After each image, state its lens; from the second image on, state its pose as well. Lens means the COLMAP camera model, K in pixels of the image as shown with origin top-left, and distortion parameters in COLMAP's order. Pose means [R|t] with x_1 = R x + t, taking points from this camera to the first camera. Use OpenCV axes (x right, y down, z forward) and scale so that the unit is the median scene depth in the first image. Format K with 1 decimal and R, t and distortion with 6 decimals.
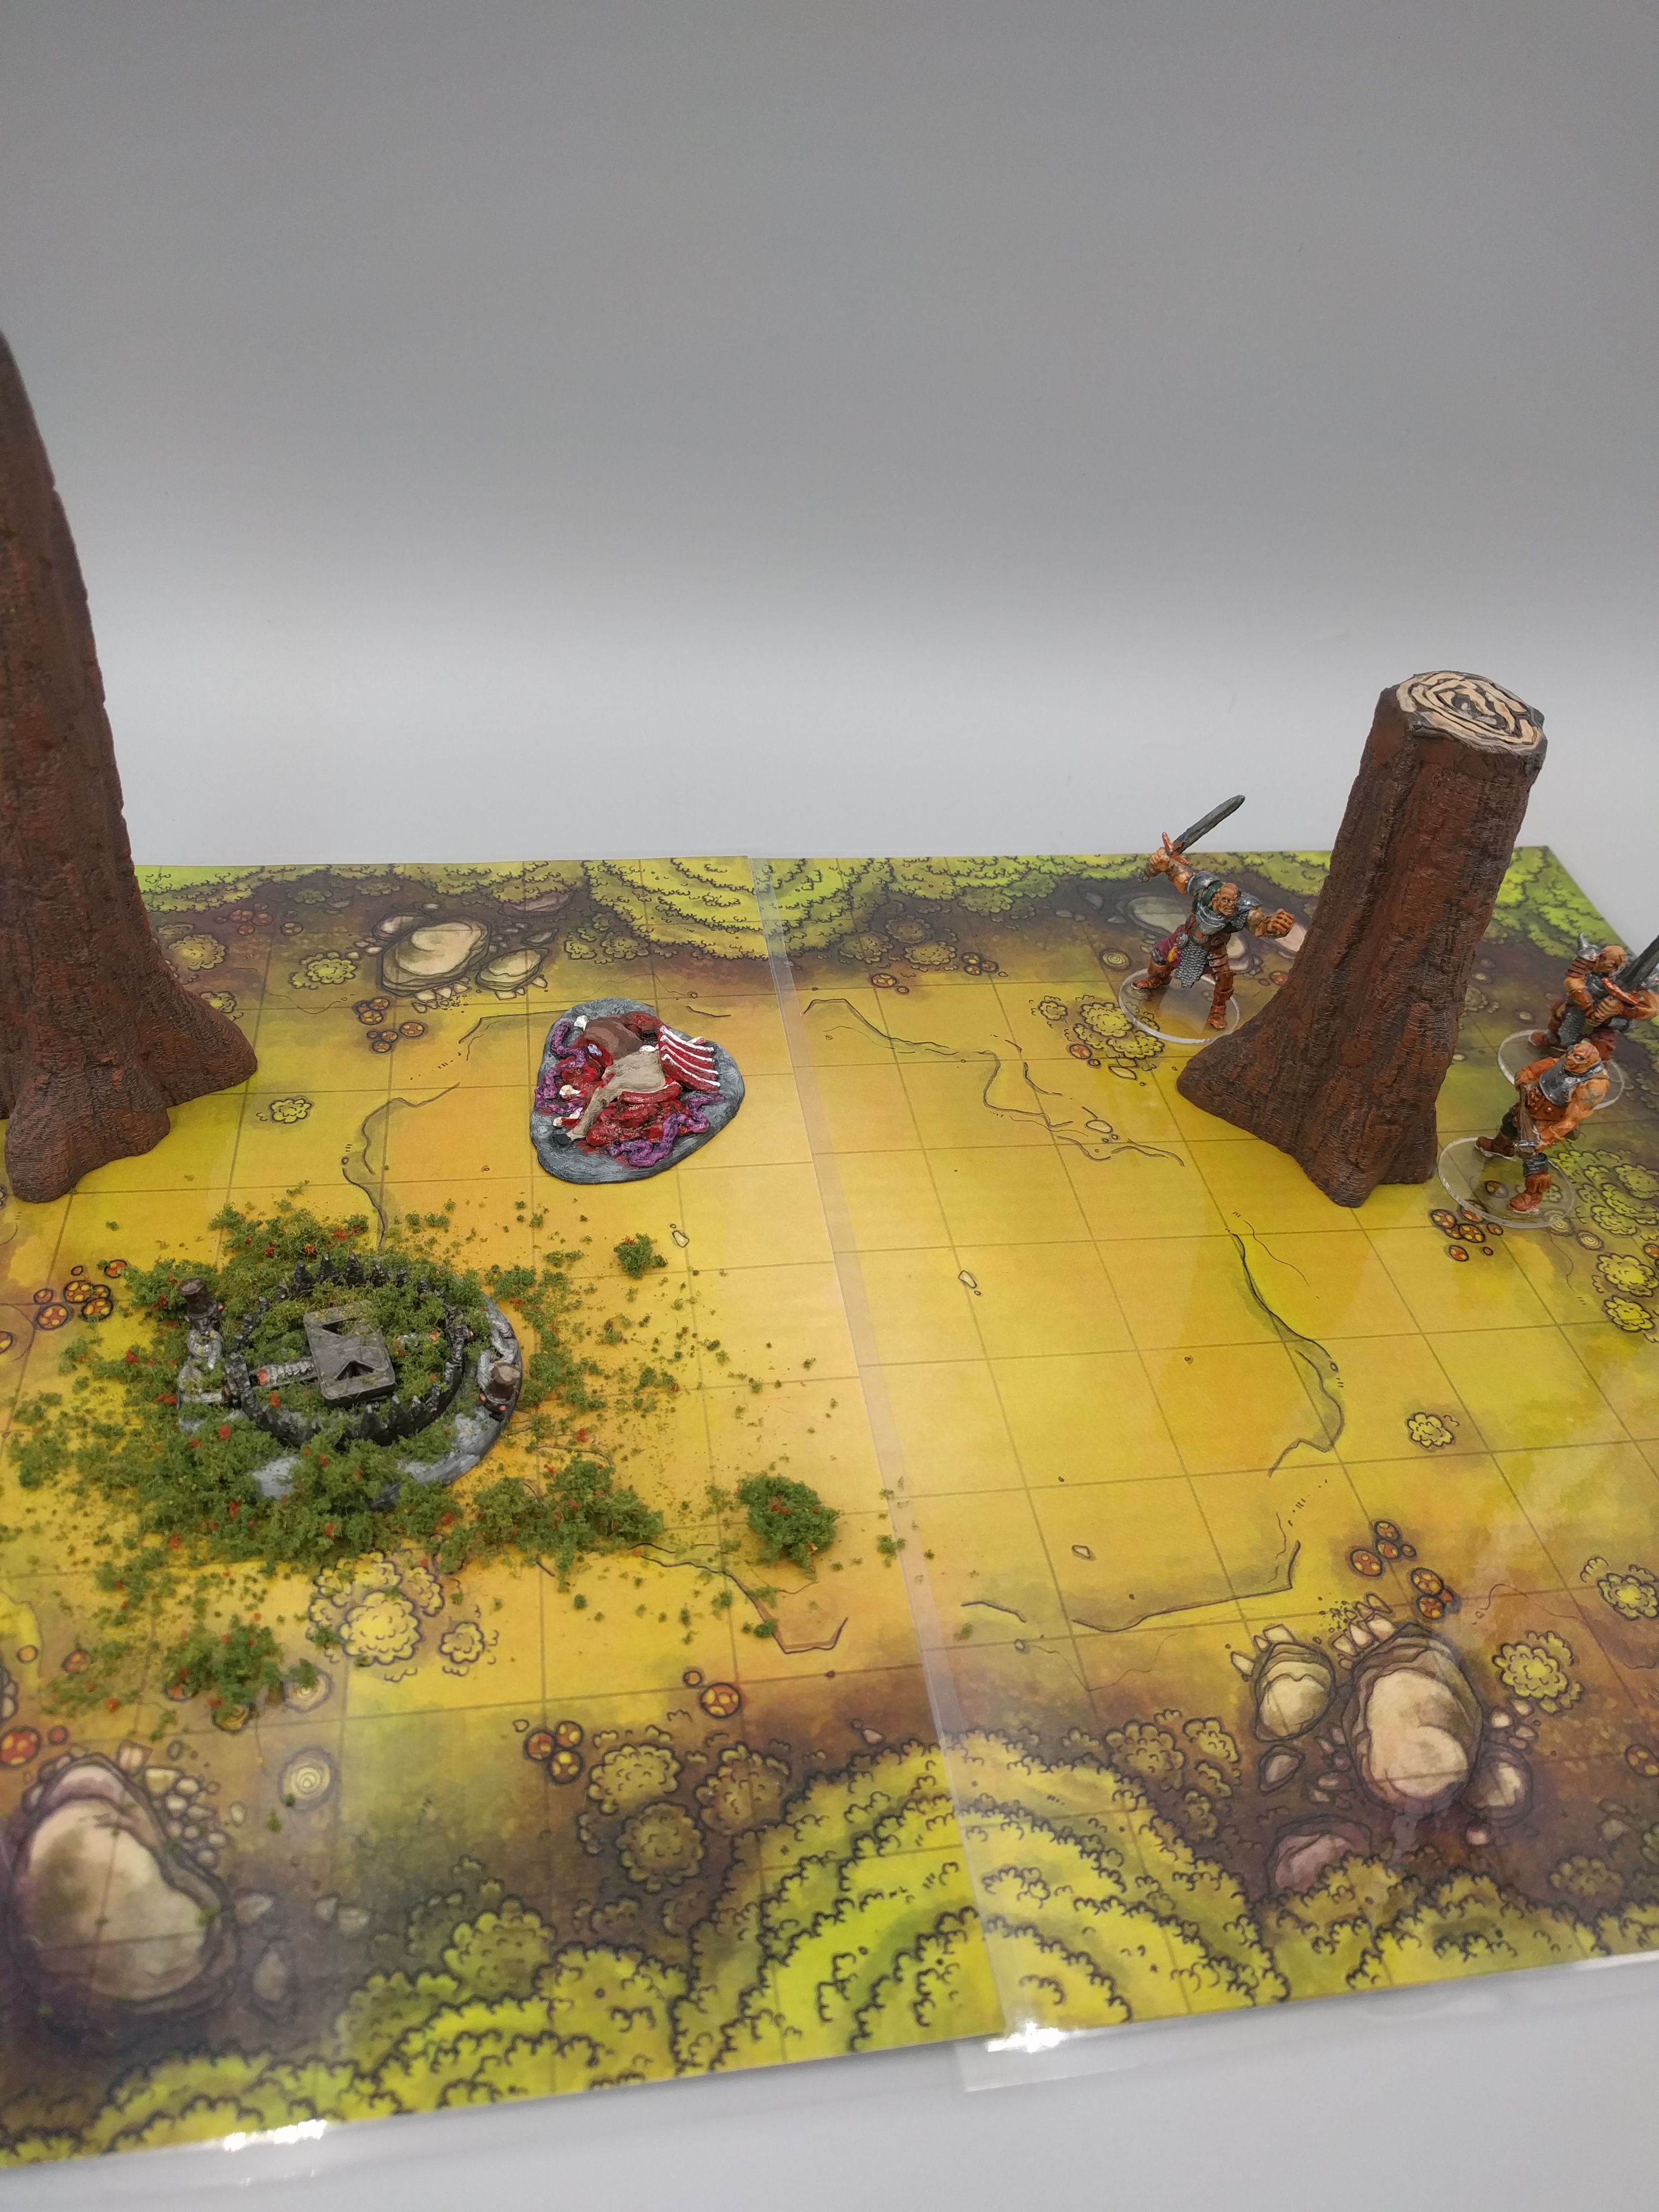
lens RADIAL K [[1706.9, 0, 829.5], [0, 1706.9, 1106.0], [0, 0, 1]] dist [-0.010054, 0.038308]
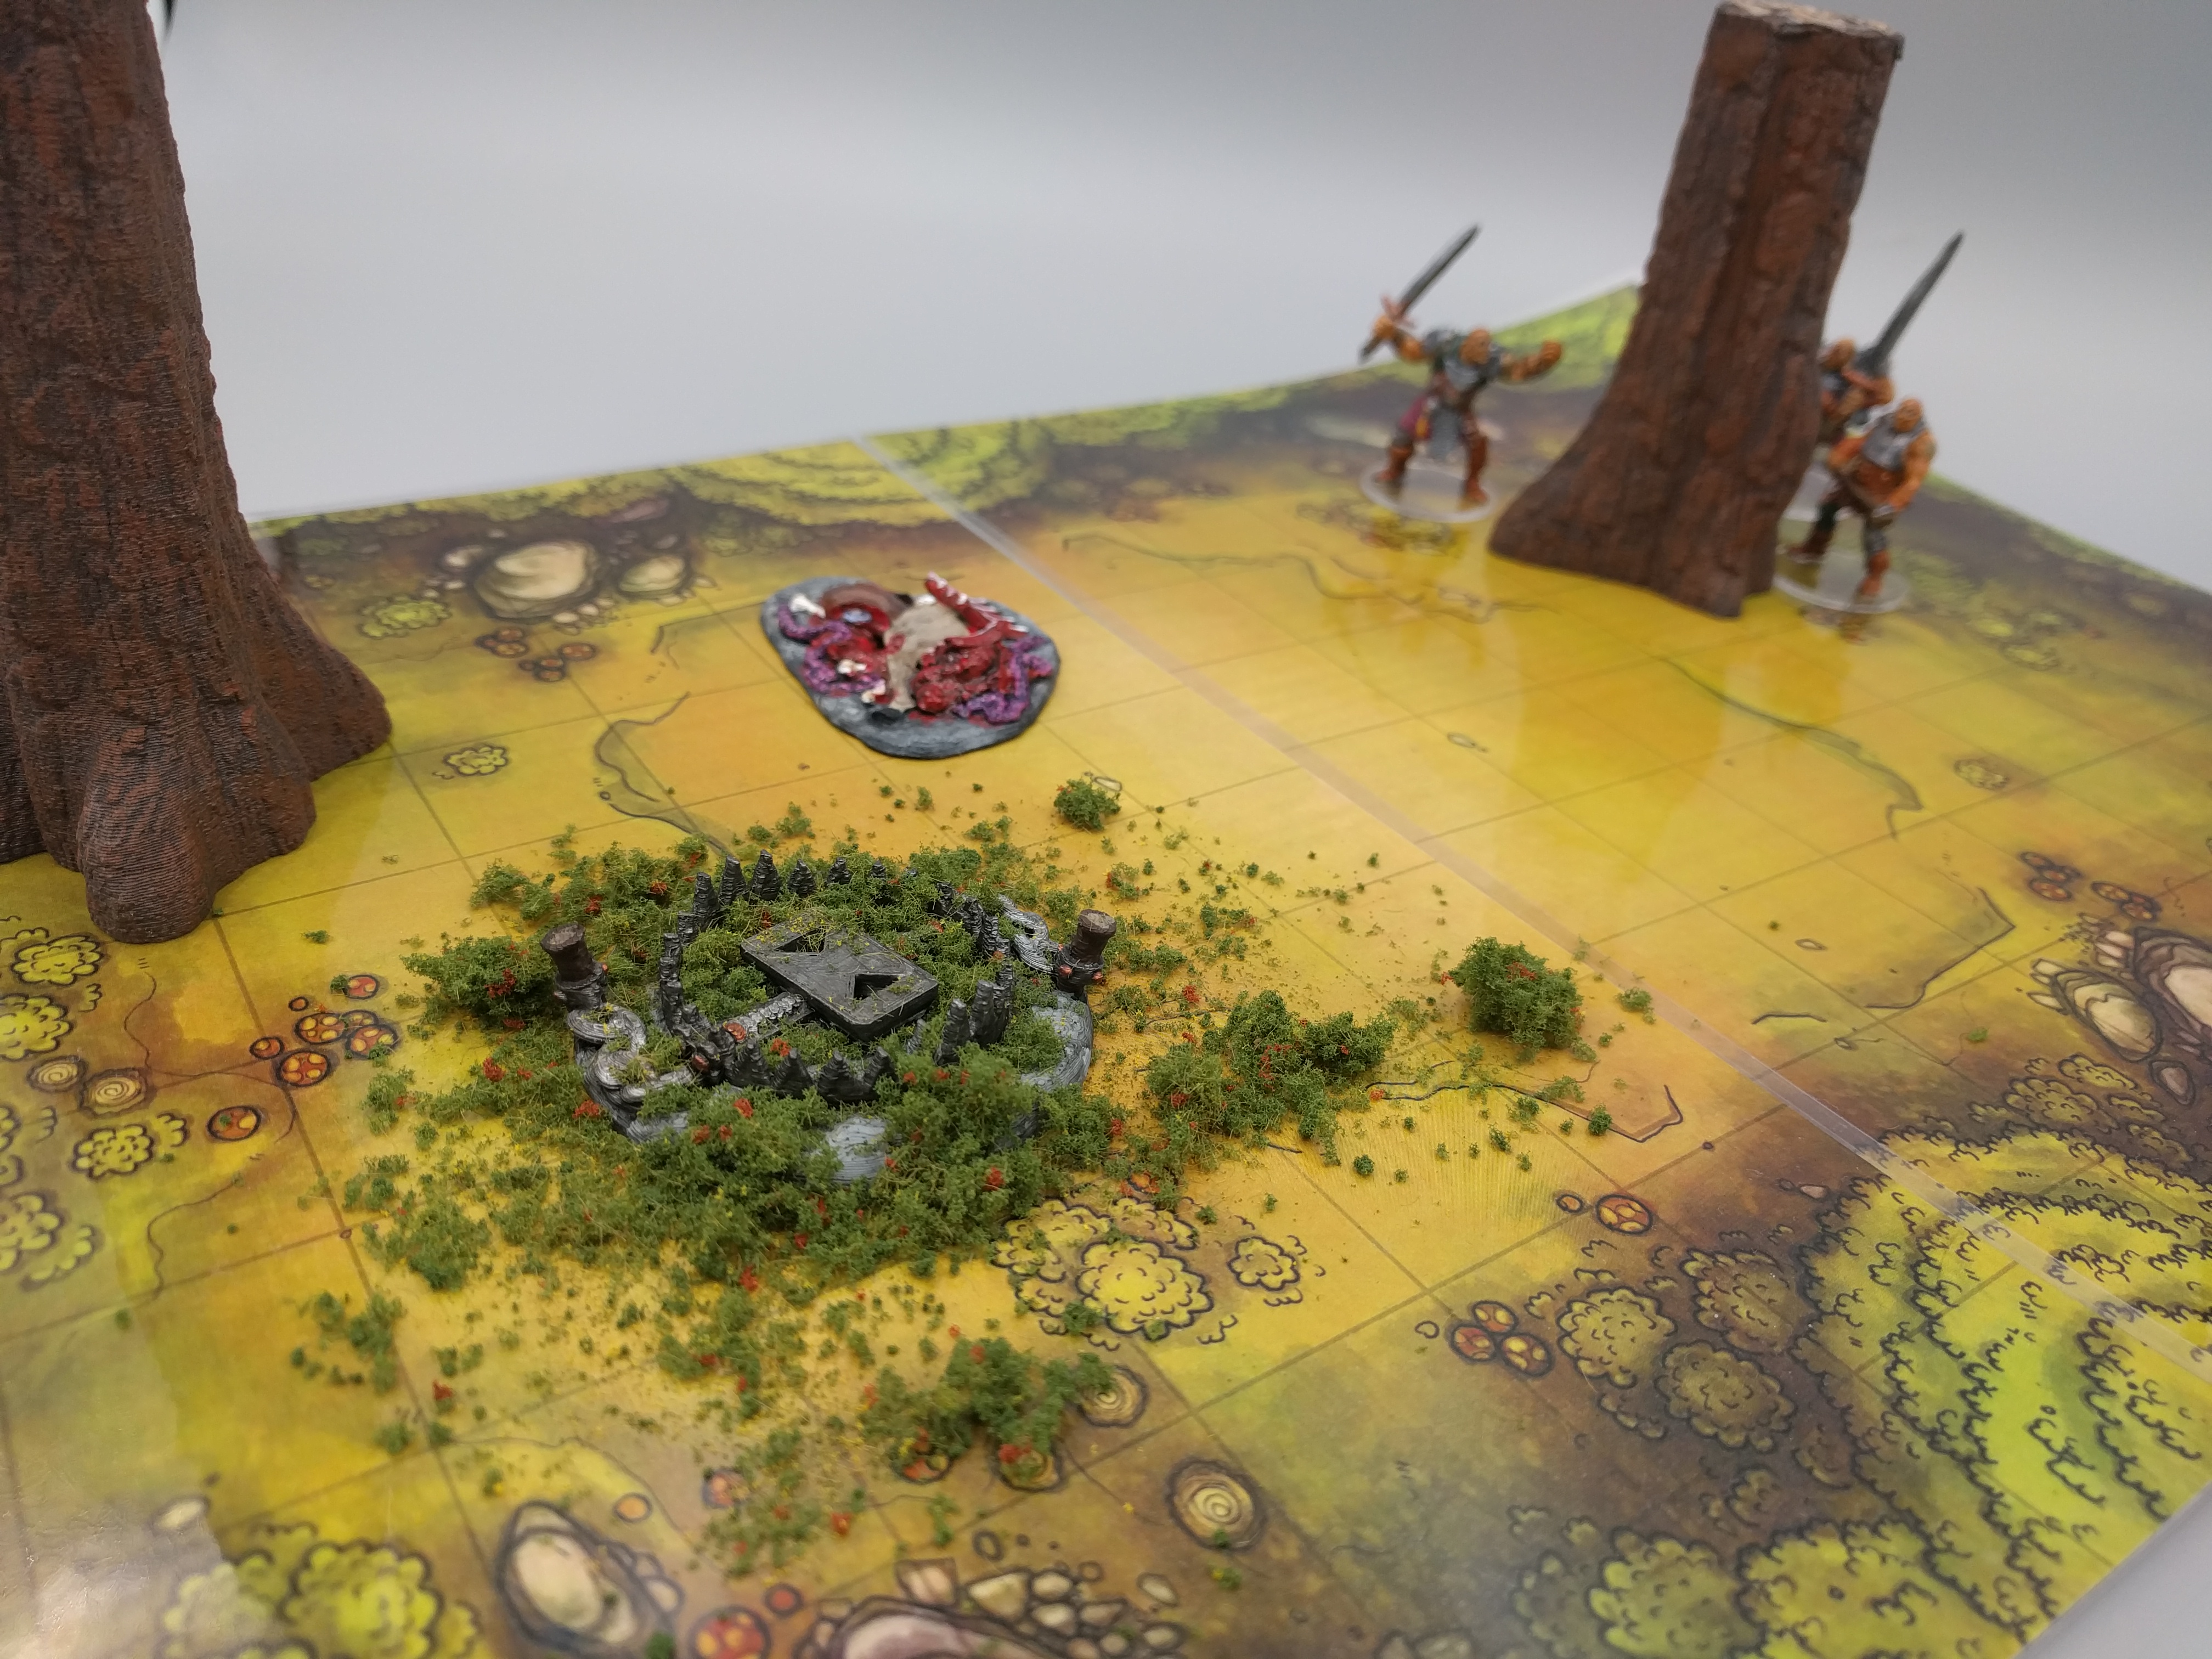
lens RADIAL K [[1643.7, 0, 1105.5], [0, 1643.7, 883.4], [0, 0, 1]] dist [-0.005401, 0.010781]
pose [[0.900362, -0.227405, 0.370992, -0.463118], [0.245233, 0.969464, -0.000909, 0.151337], [-0.359456, 0.091798, 0.928636, 0.399152]]
